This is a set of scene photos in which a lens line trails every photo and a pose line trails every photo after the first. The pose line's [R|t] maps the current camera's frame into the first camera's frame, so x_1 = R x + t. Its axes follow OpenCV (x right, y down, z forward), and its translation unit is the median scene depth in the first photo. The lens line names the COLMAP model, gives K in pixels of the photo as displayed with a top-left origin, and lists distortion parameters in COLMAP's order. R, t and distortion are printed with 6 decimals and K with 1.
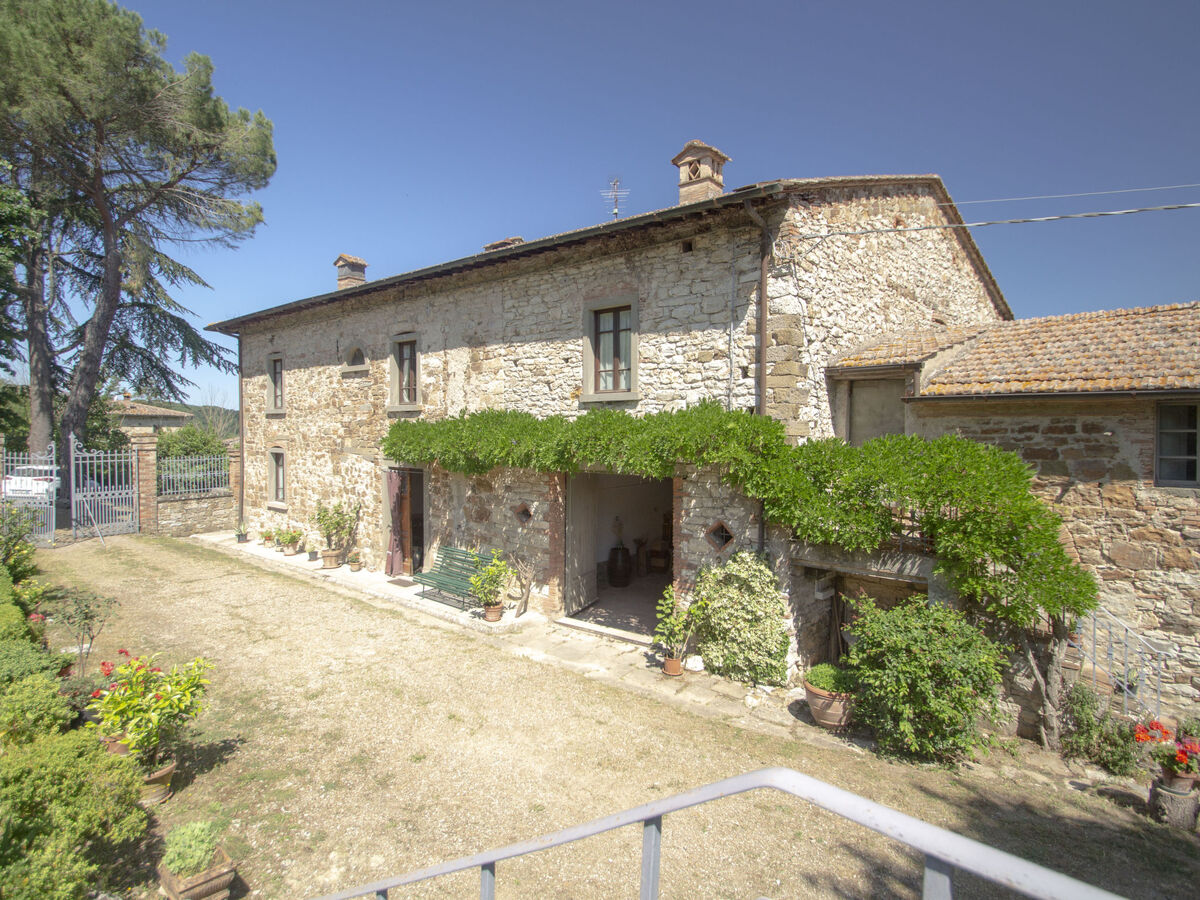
lens RADIAL K [[624.3, 0, 594.3], [0, 624.3, 444.9], [0, 0, 1]] dist [0.014385, -0.019096]
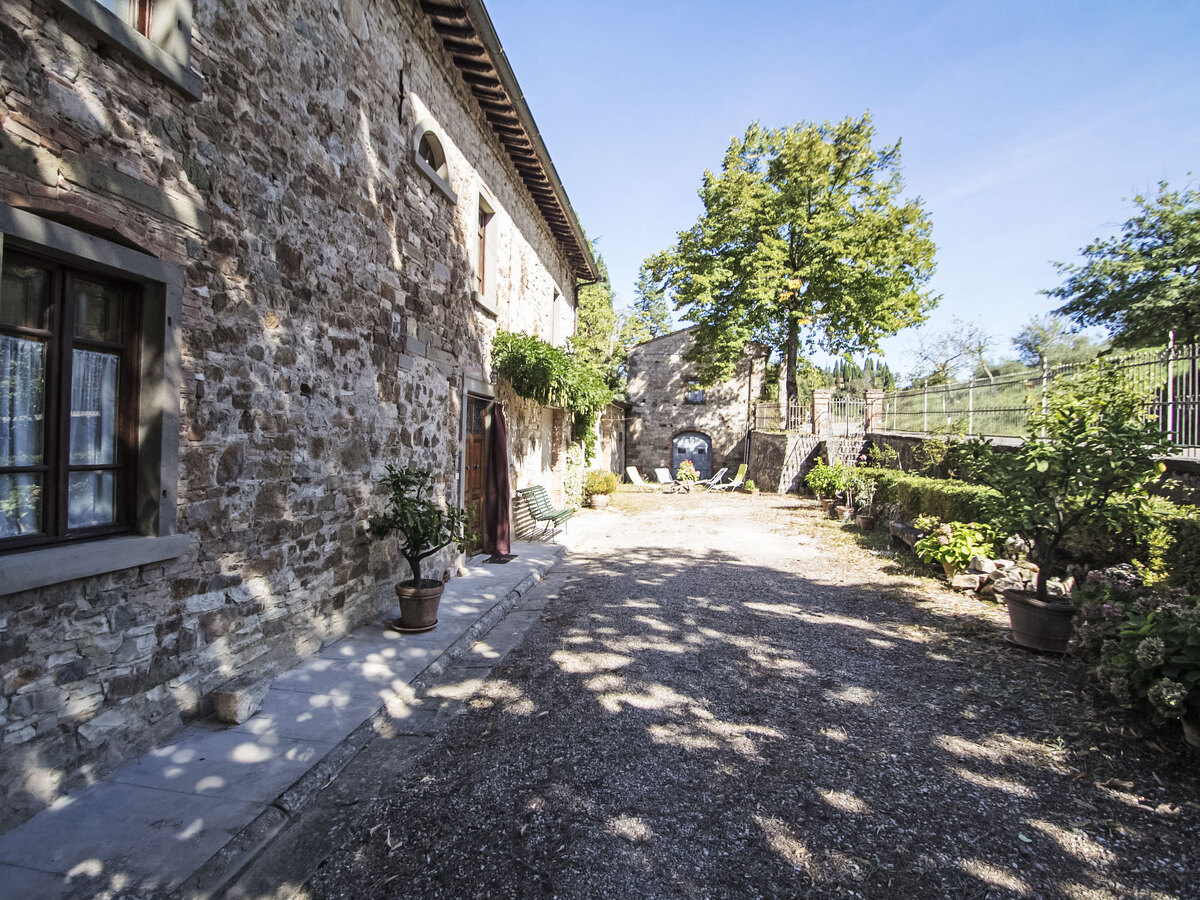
lens RADIAL K [[624.3, 0, 594.3], [0, 624.3, 444.9], [0, 0, 1]] dist [0.014385, -0.019096]
pose [[-0.521219, -0.023893, 0.853089, -1.167350], [-0.010715, 0.999712, 0.021452, 0.094041], [-0.853356, 0.002041, -0.521325, 1.554079]]
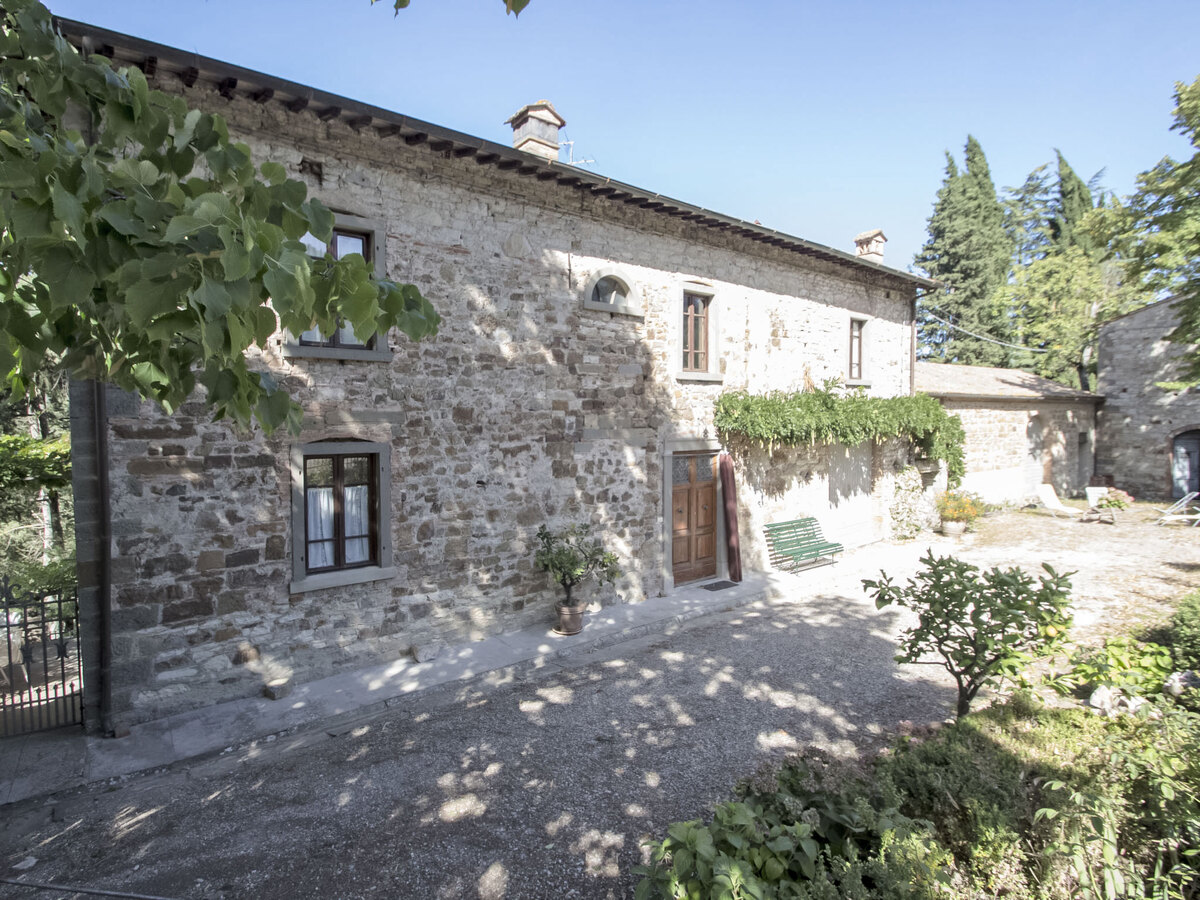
lens RADIAL K [[624.3, 0, 594.3], [0, 624.3, 444.9], [0, 0, 1]] dist [0.014385, -0.019096]
pose [[0.216933, -0.049992, 0.974905, -1.401672], [0.025665, 0.998635, 0.045498, -0.012778], [-0.975849, 0.015151, 0.217920, 1.191798]]
